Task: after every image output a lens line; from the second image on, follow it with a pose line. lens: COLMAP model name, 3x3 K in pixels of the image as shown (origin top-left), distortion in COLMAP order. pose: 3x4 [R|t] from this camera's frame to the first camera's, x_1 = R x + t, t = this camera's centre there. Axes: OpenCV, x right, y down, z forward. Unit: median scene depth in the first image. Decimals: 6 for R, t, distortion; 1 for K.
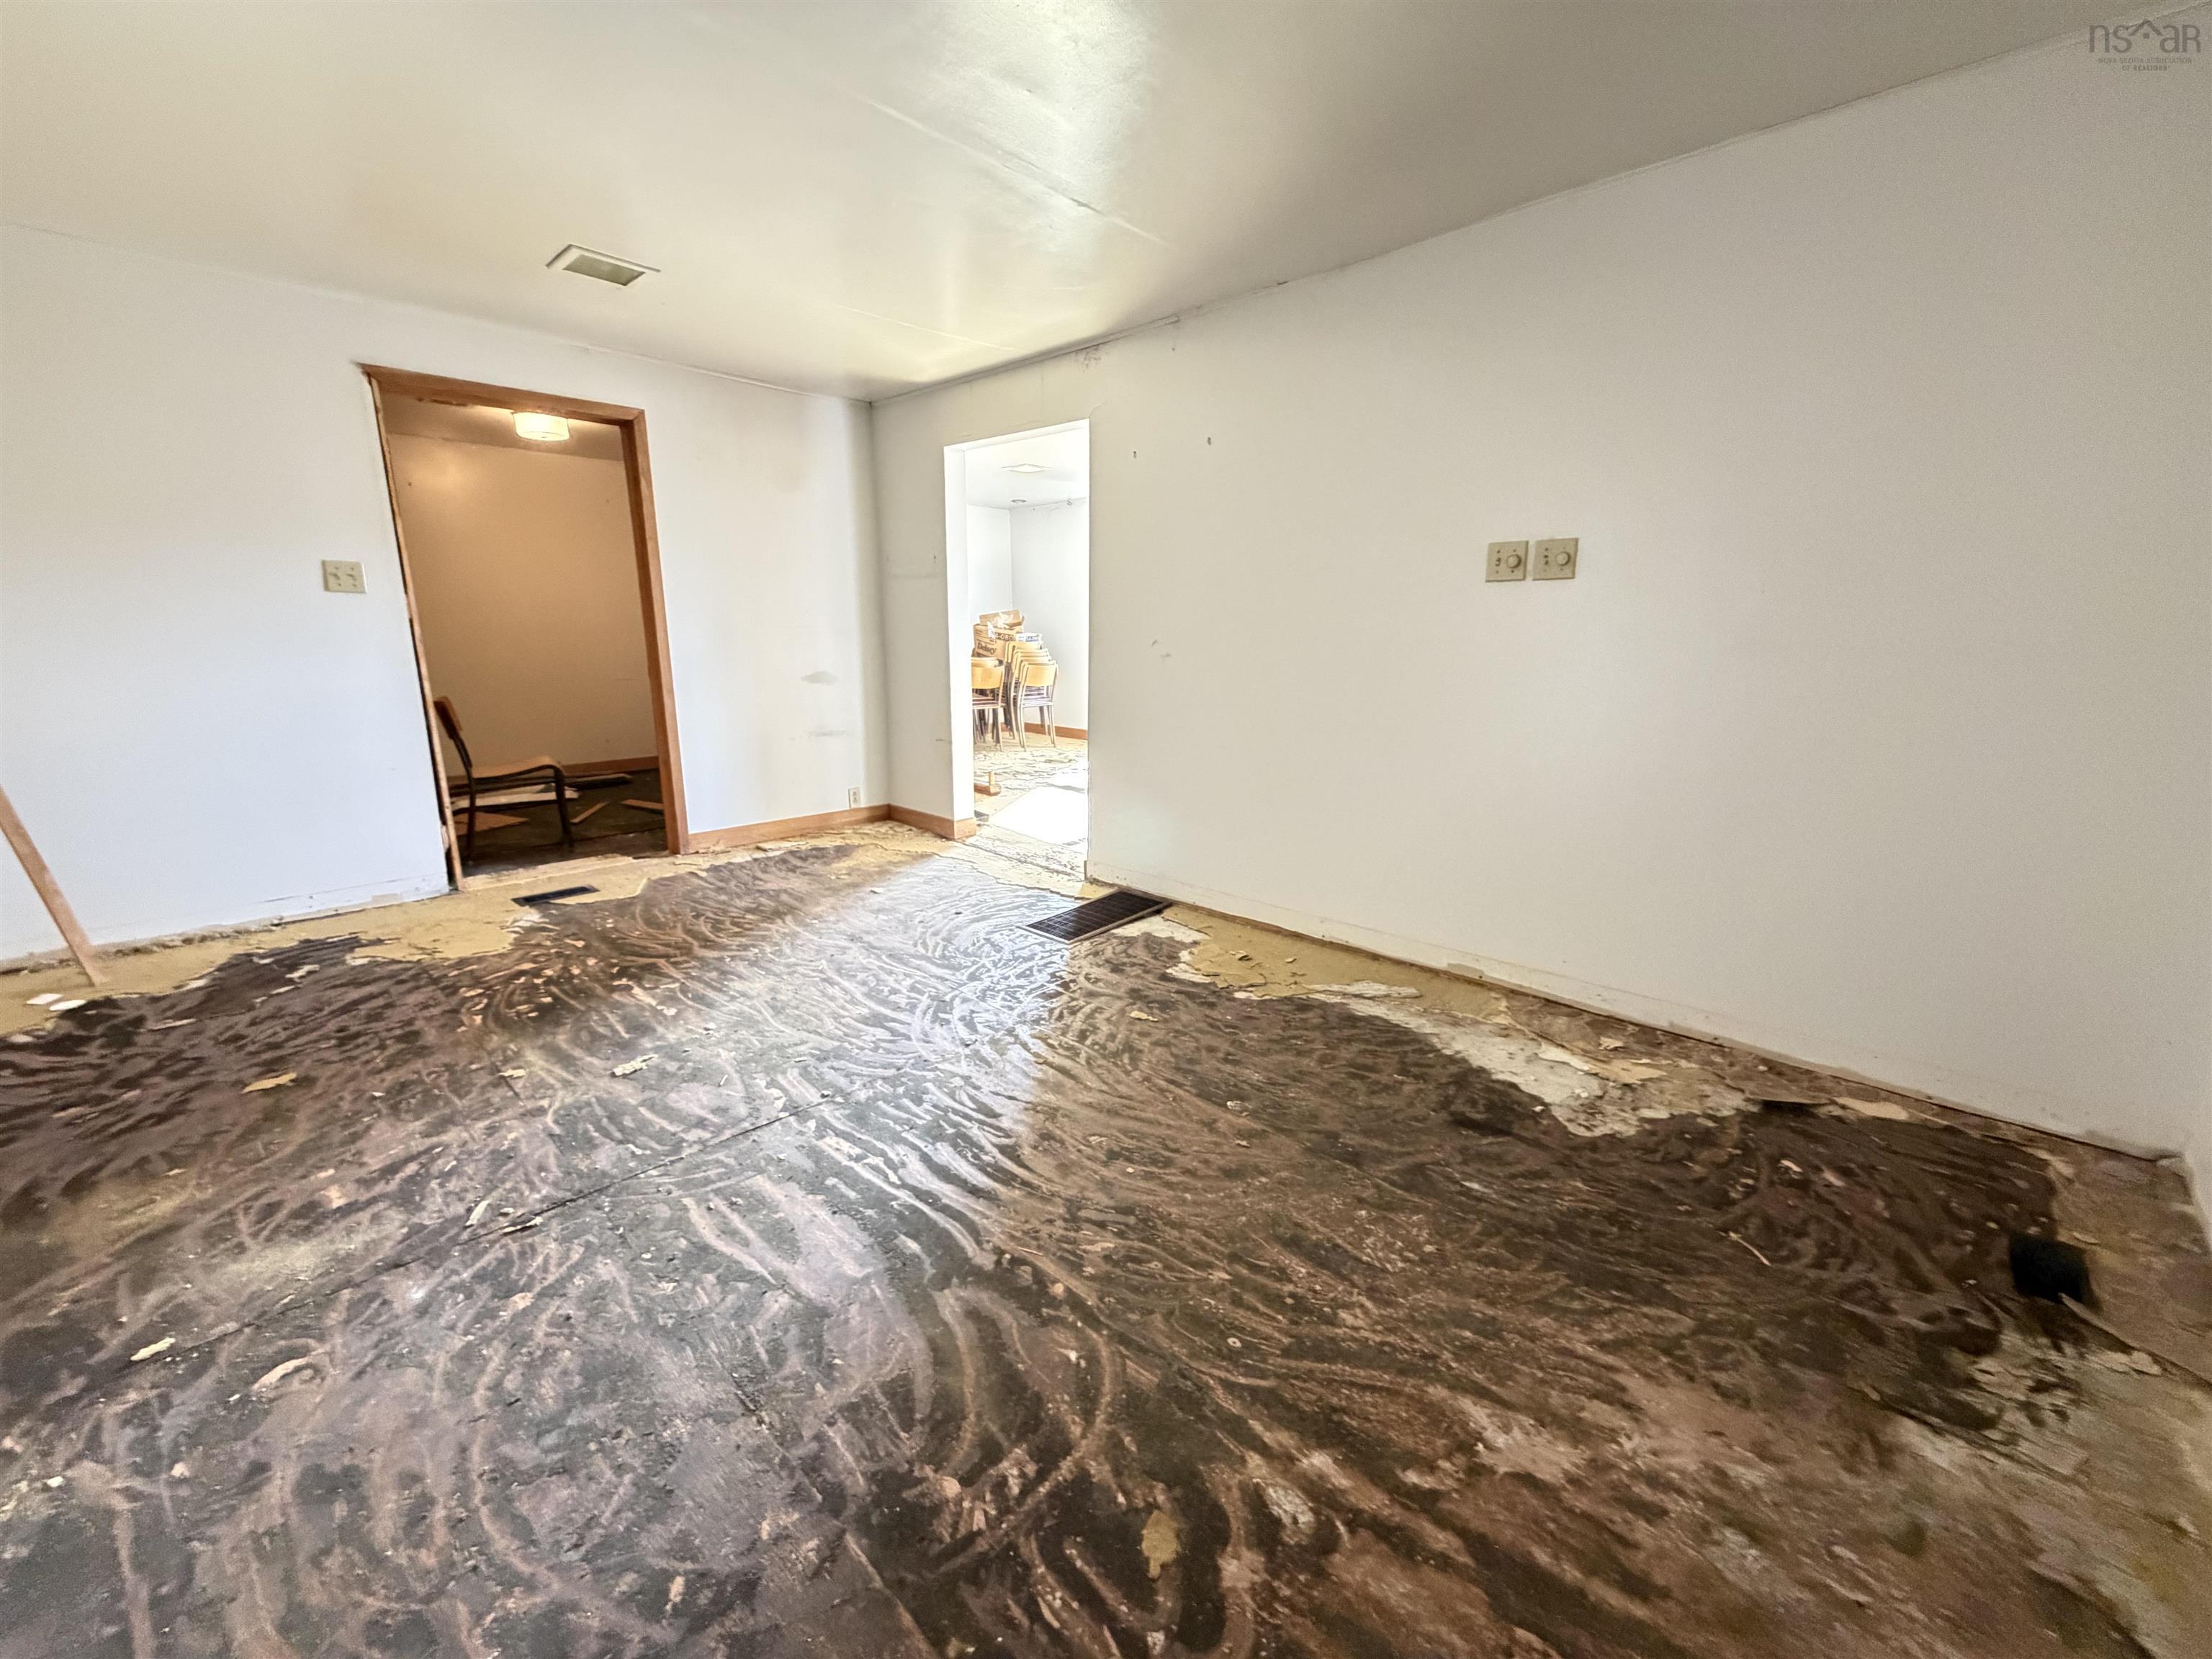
lens RADIAL K [[887.6, 0, 1106.0], [0, 887.6, 829.5], [0, 0, 1]] dist [-0.000478, -0.000026]
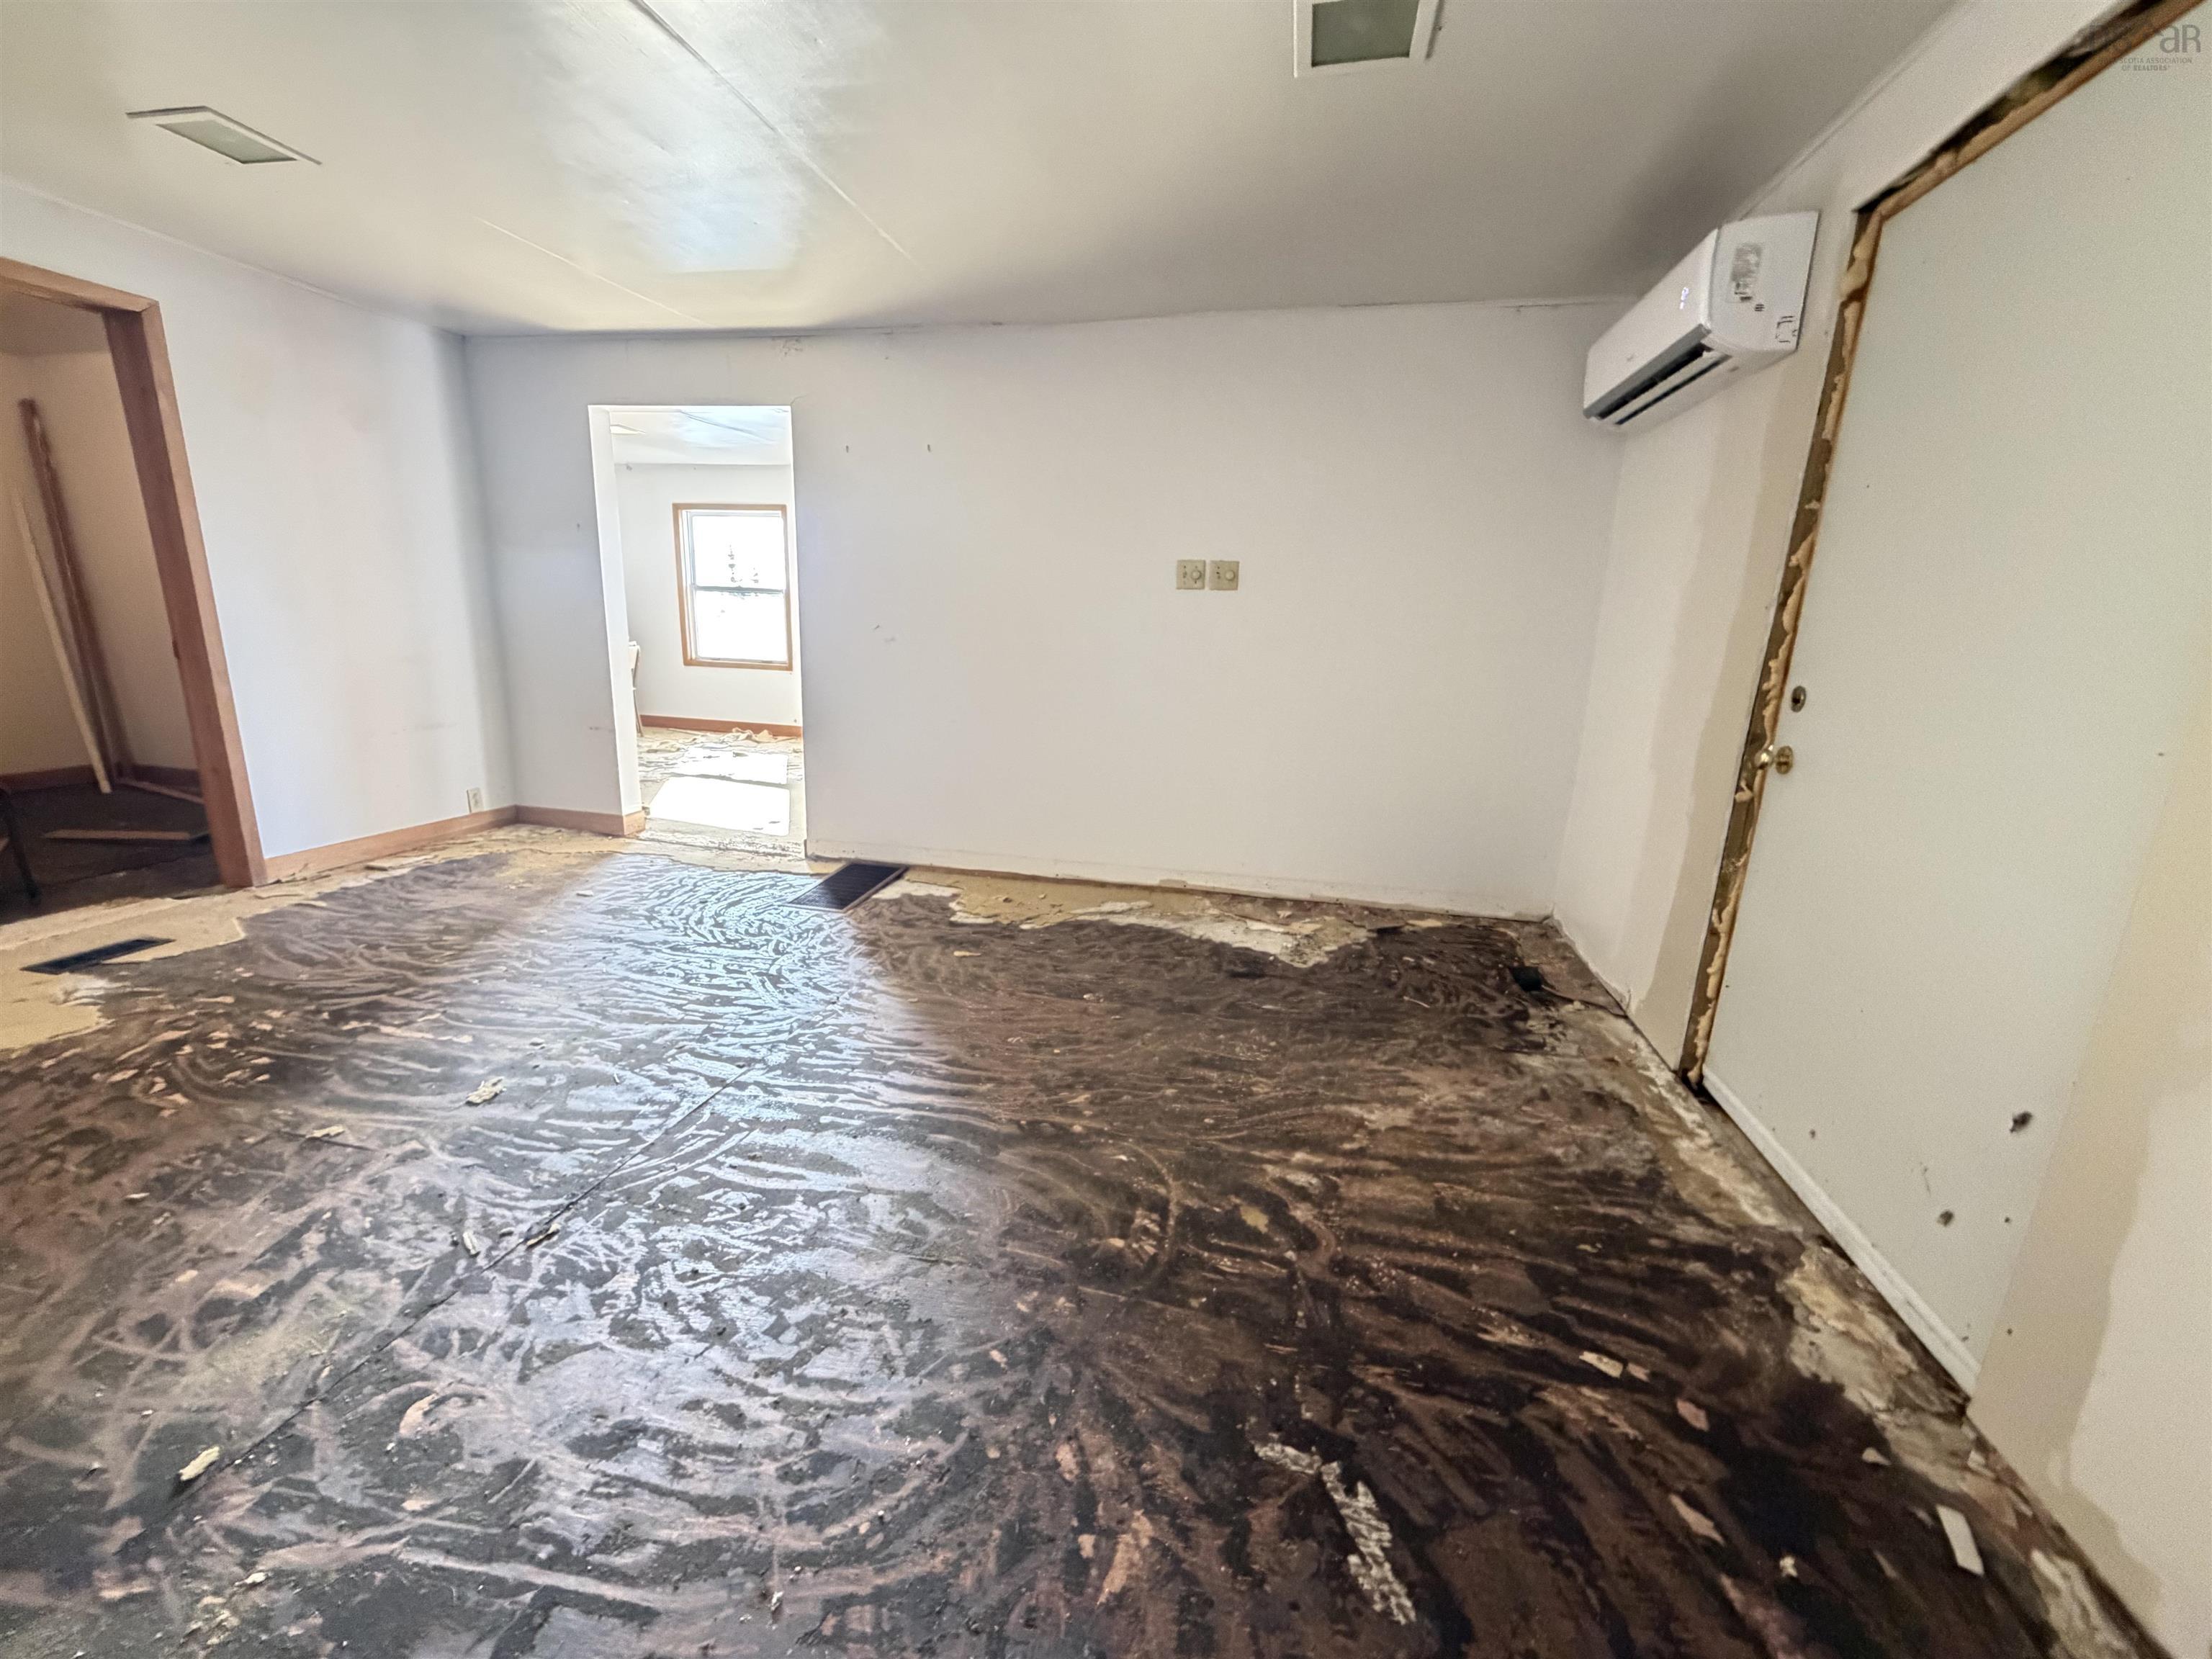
lens RADIAL K [[887.6, 0, 1106.0], [0, 887.6, 829.5], [0, 0, 1]] dist [-0.000478, -0.000026]
pose [[0.850776, -0.095523, 0.516774, -0.410876], [0.086649, 0.995381, 0.041338, 0.018428], [-0.518336, 0.009608, 0.855123, -0.090365]]
